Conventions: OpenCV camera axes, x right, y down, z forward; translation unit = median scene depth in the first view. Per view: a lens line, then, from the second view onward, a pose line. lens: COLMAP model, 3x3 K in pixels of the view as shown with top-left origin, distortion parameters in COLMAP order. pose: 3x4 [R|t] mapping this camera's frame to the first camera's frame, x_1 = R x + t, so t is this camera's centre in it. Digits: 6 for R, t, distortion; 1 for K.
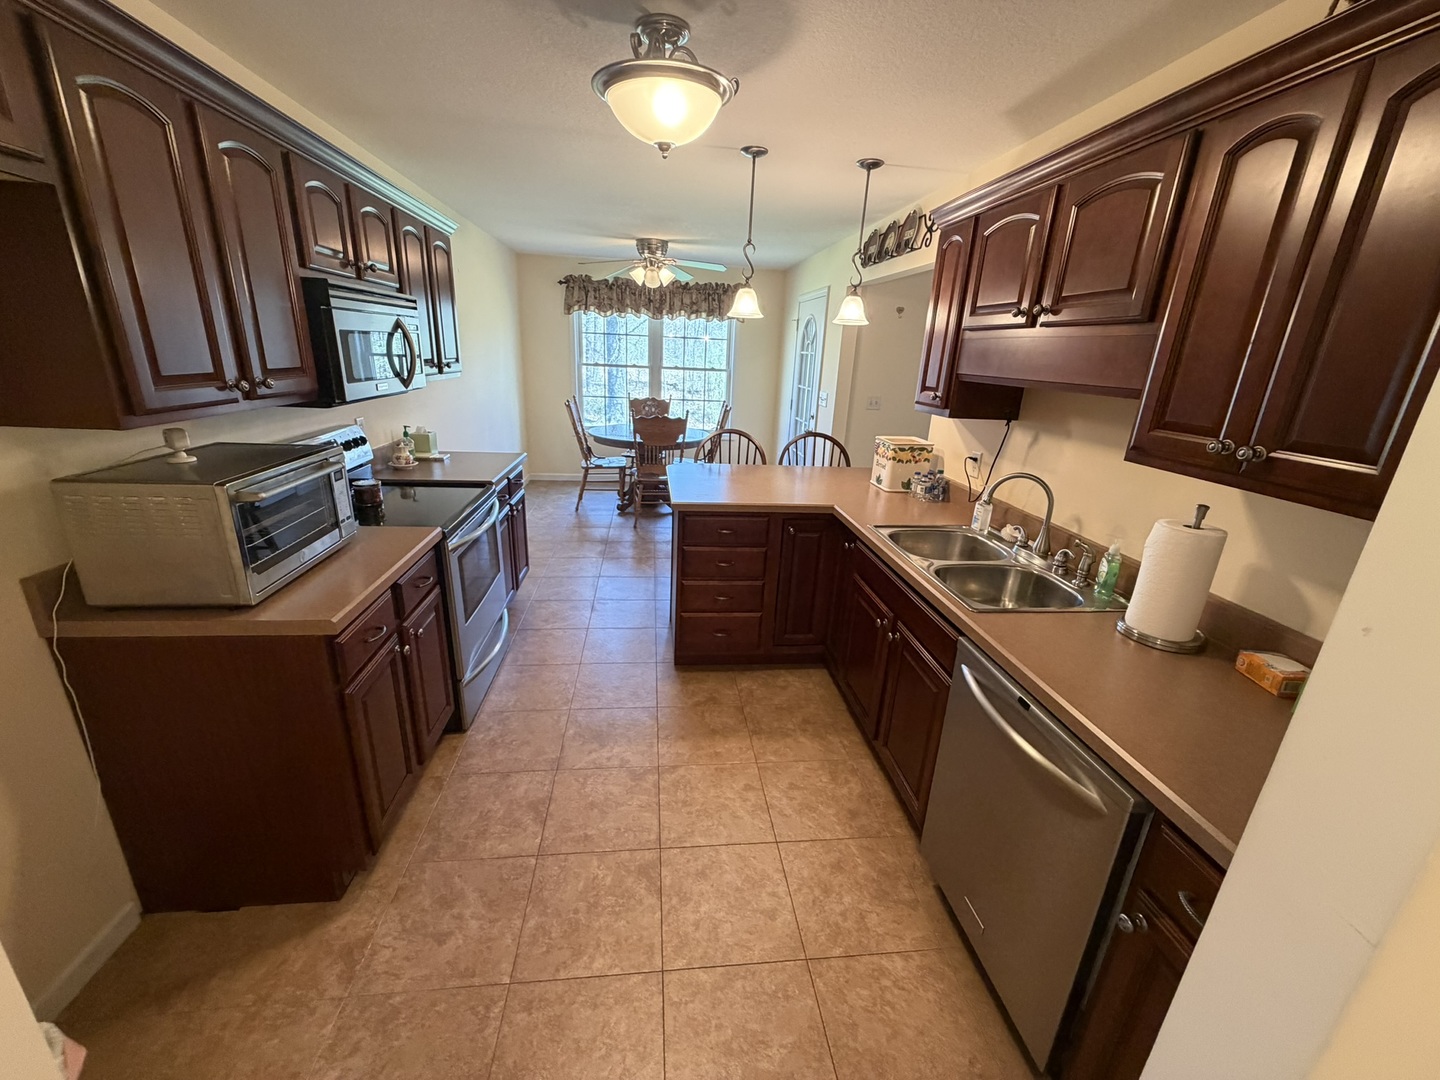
lens RADIAL K [[572.7, 0, 717.0], [0, 572.7, 538.3], [0, 0, 1]] dist [-0.000111, 0.000143]
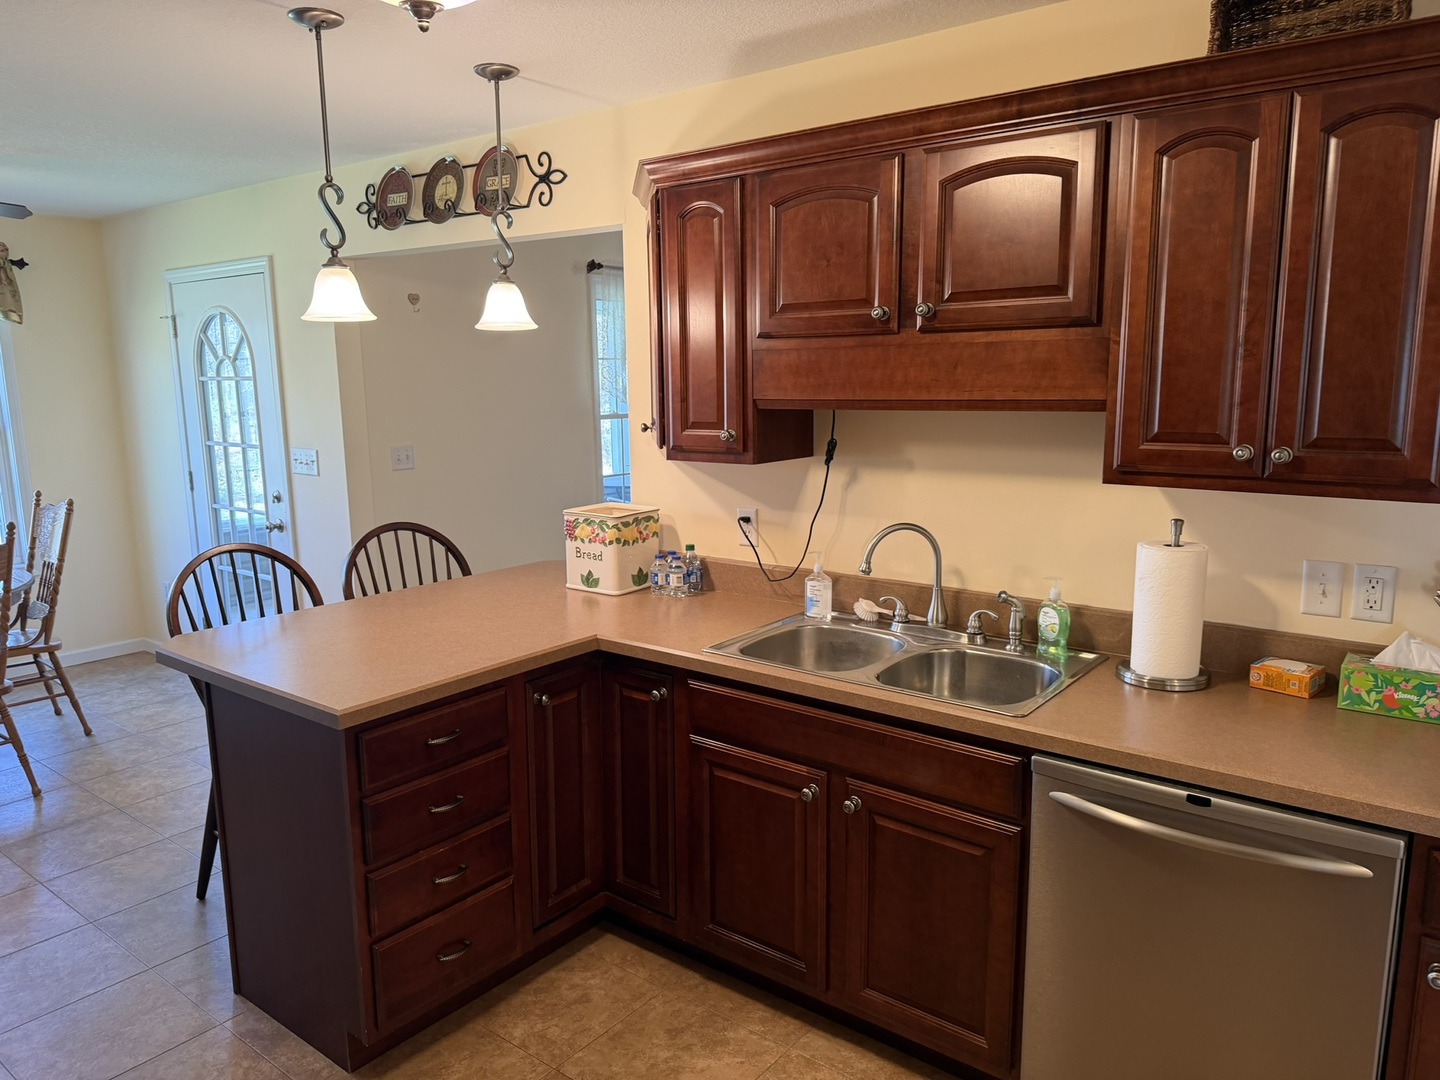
lens RADIAL K [[1007.3, 0, 715.9], [0, 1007.3, 545.1], [0, 0, 1]] dist [0.104766, -0.157639]
pose [[0.699203, -0.176000, 0.692920, -0.419131], [0.265812, 0.963740, -0.023435, -0.094986], [-0.663671, 0.200572, 0.720633, 0.185033]]
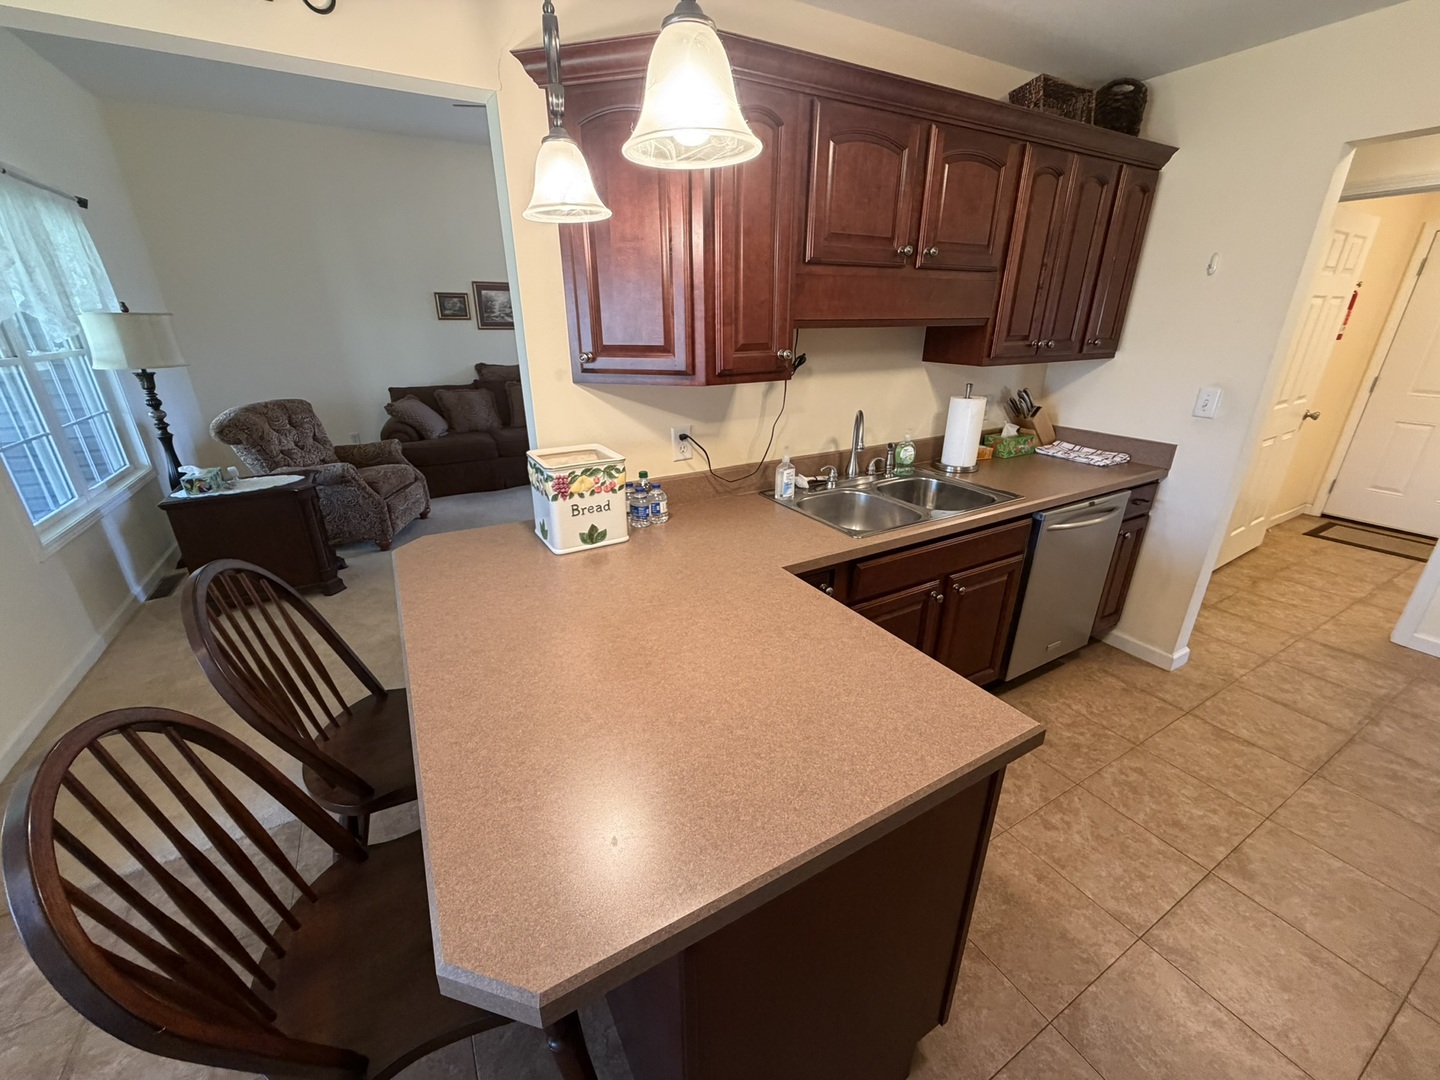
lens RADIAL K [[572.7, 0, 717.0], [0, 572.7, 538.3], [0, 0, 1]] dist [-0.000111, 0.000143]
pose [[-0.395158, -0.374594, 0.838767, -0.262533], [0.273706, 0.823595, 0.496766, -0.408665], [-0.876889, 0.425877, -0.222921, 1.240148]]
